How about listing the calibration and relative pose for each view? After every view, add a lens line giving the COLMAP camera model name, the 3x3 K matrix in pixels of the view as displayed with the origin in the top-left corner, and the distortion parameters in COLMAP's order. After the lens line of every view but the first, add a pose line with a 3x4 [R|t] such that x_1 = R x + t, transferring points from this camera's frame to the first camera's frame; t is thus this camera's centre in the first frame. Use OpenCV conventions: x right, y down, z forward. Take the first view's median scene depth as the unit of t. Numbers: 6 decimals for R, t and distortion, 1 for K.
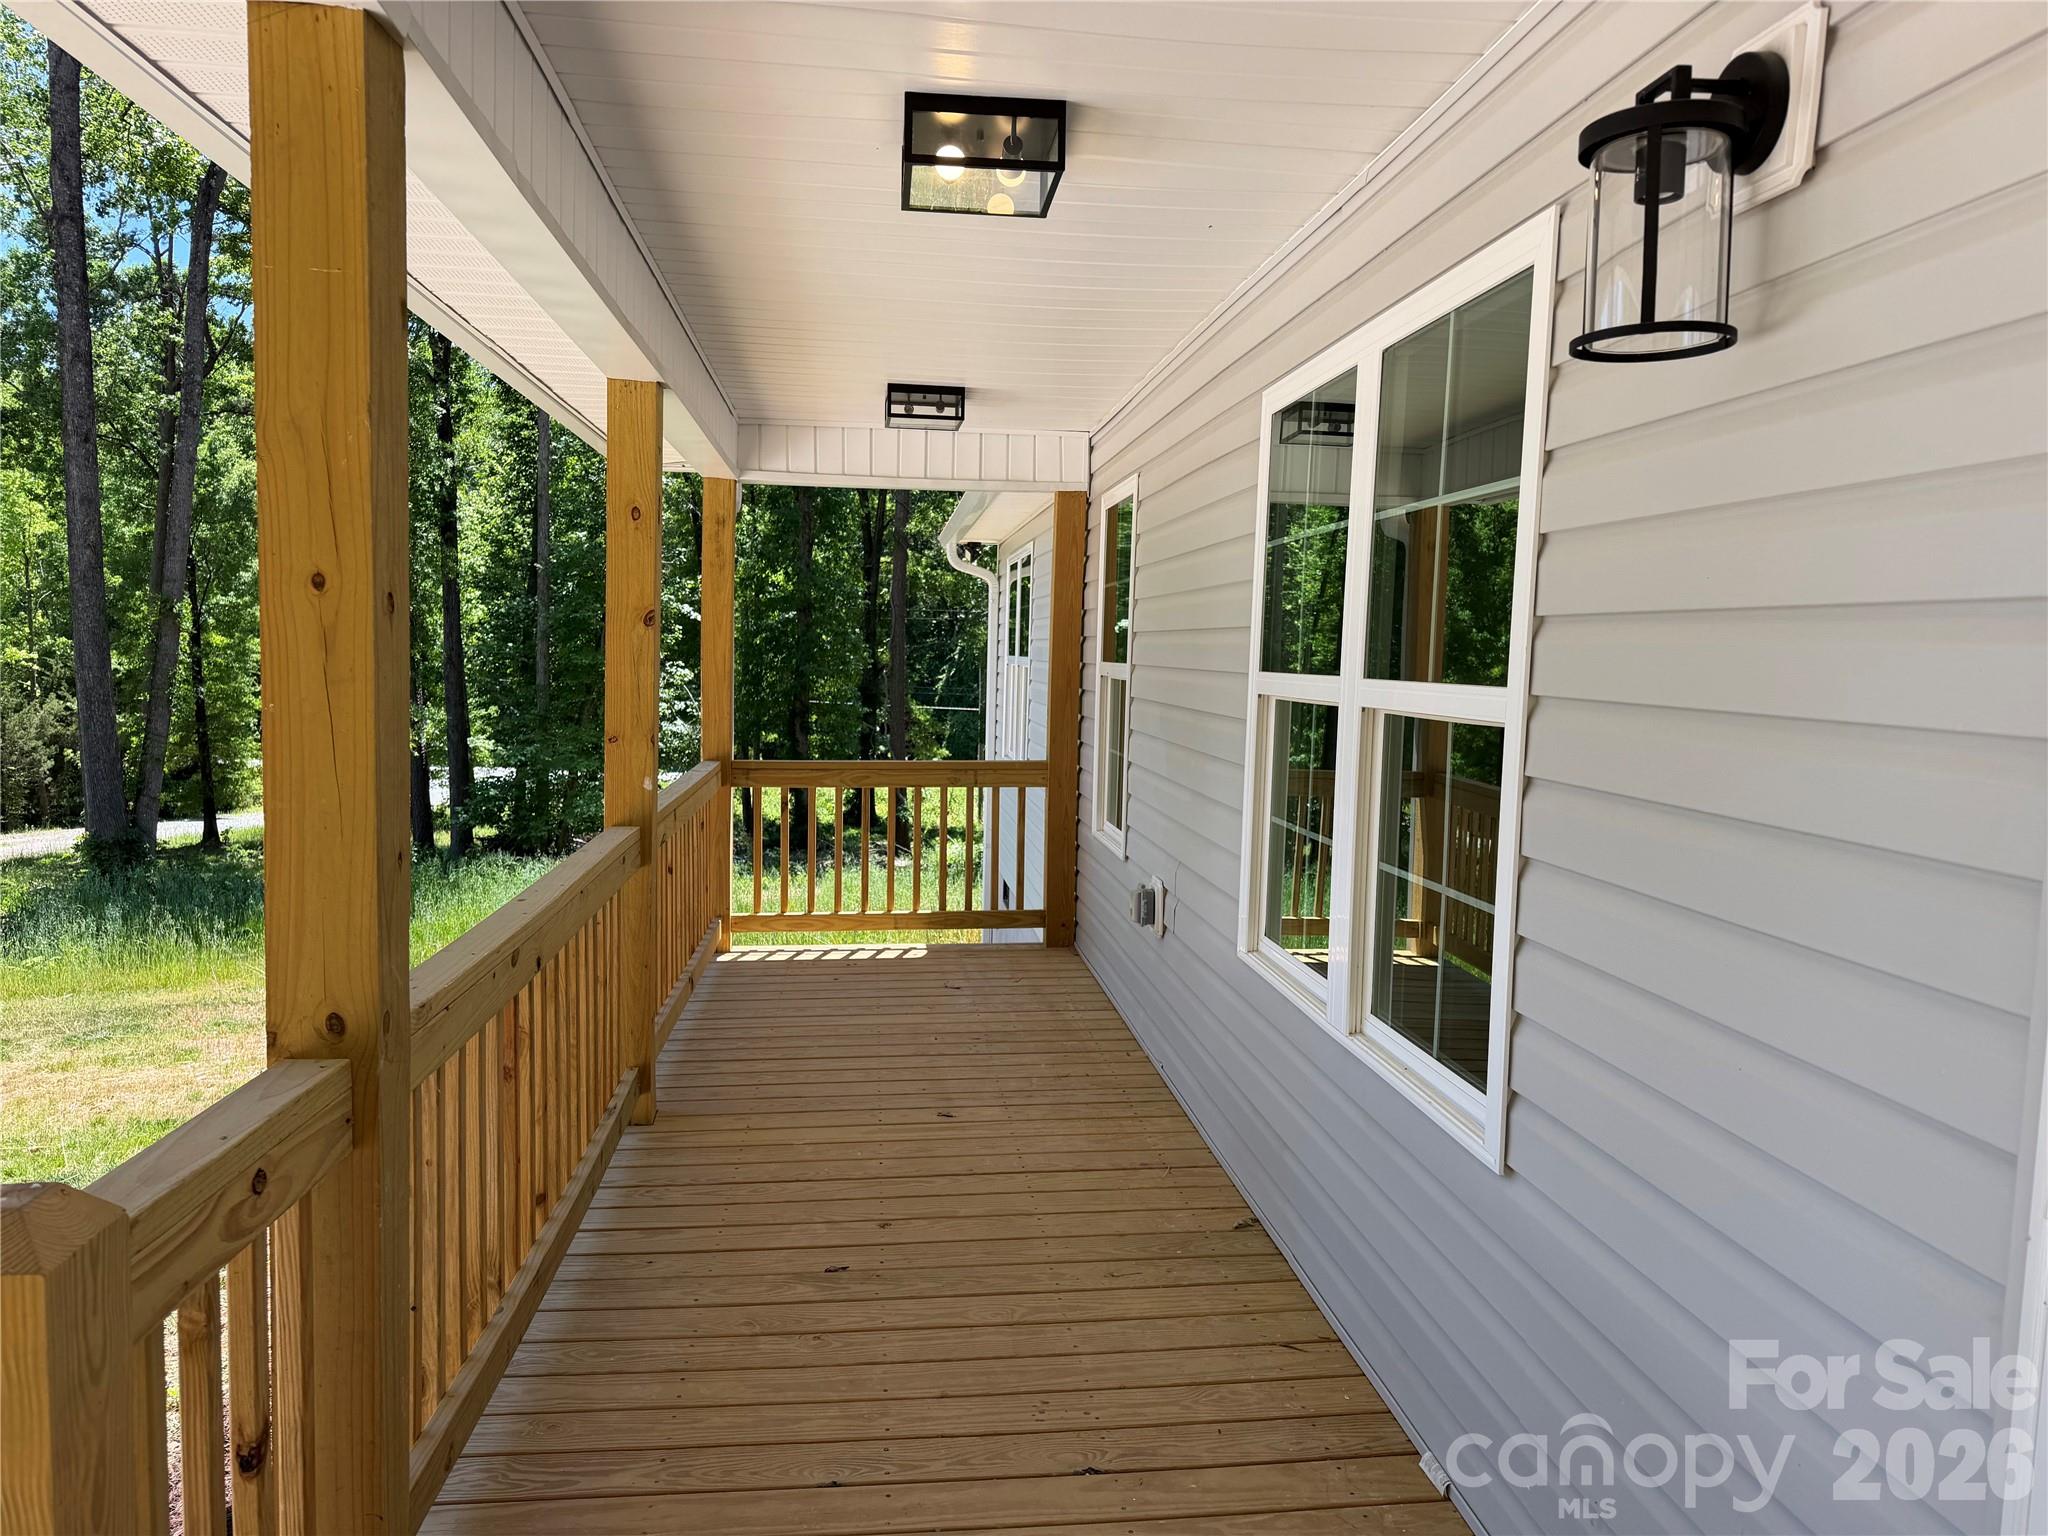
lens RADIAL K [[1422.5, 0, 1012.6], [0, 1422.5, 745.5], [0, 0, 1]] dist [0.133930, -0.183953]
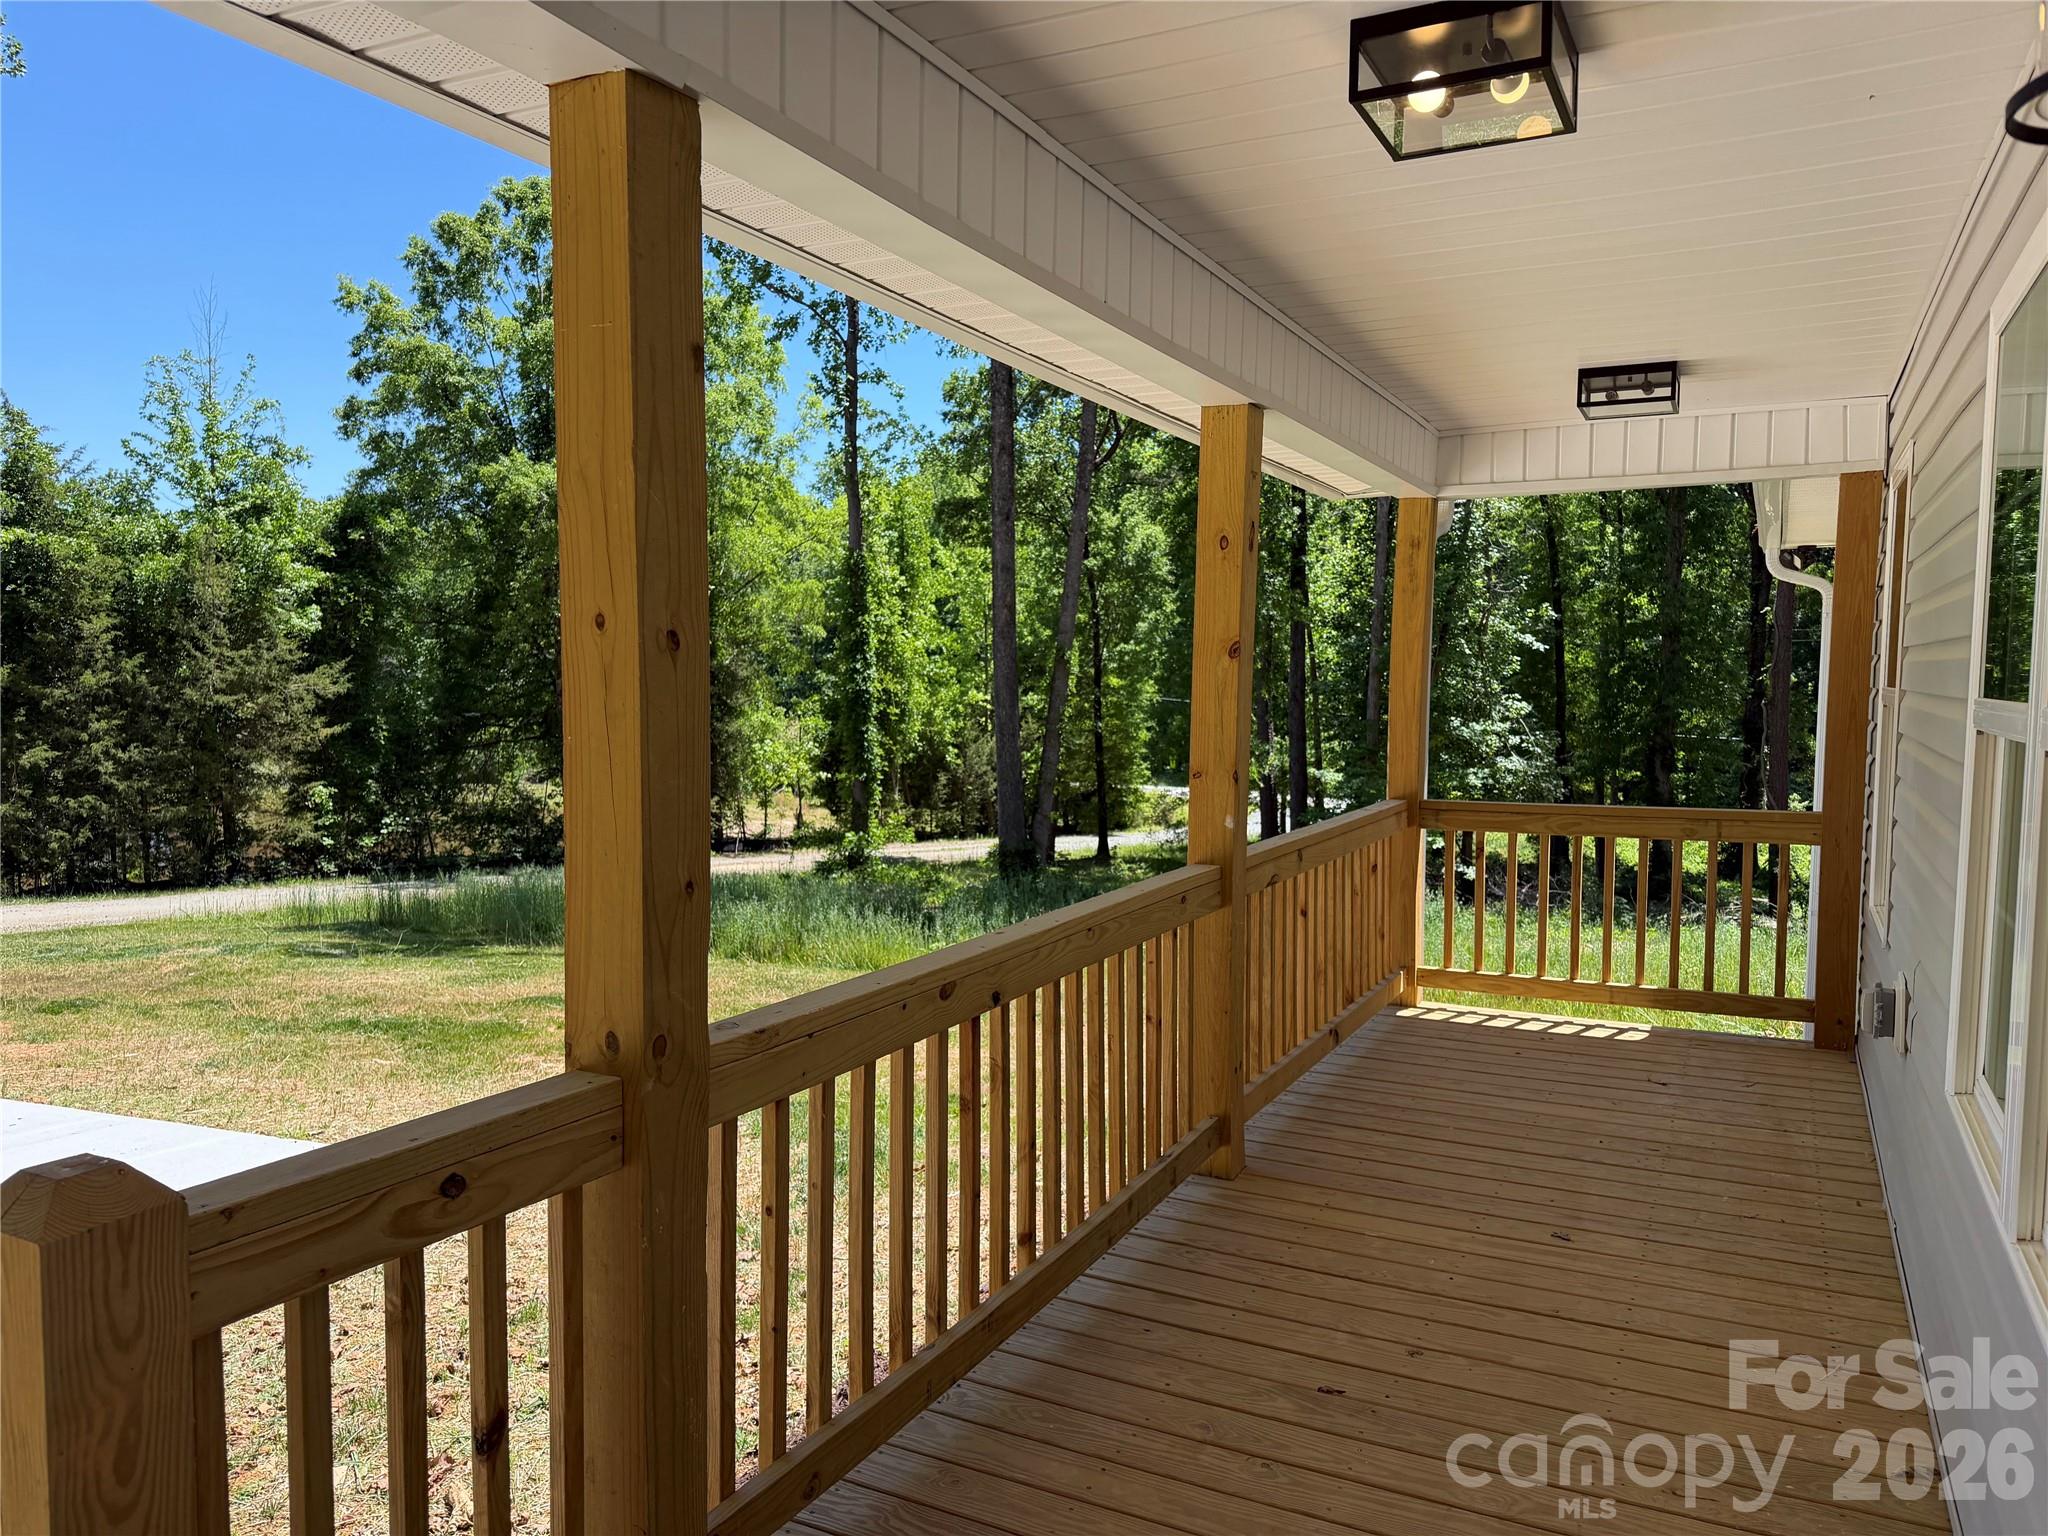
lens RADIAL K [[1422.5, 0, 1012.6], [0, 1422.5, 745.5], [0, 0, 1]] dist [0.133930, -0.183953]
pose [[0.836111, 0.008530, -0.548494, 0.094075], [-0.021576, 0.999617, -0.017344, -0.002891], [0.548136, 0.026336, 0.835975, 0.075310]]
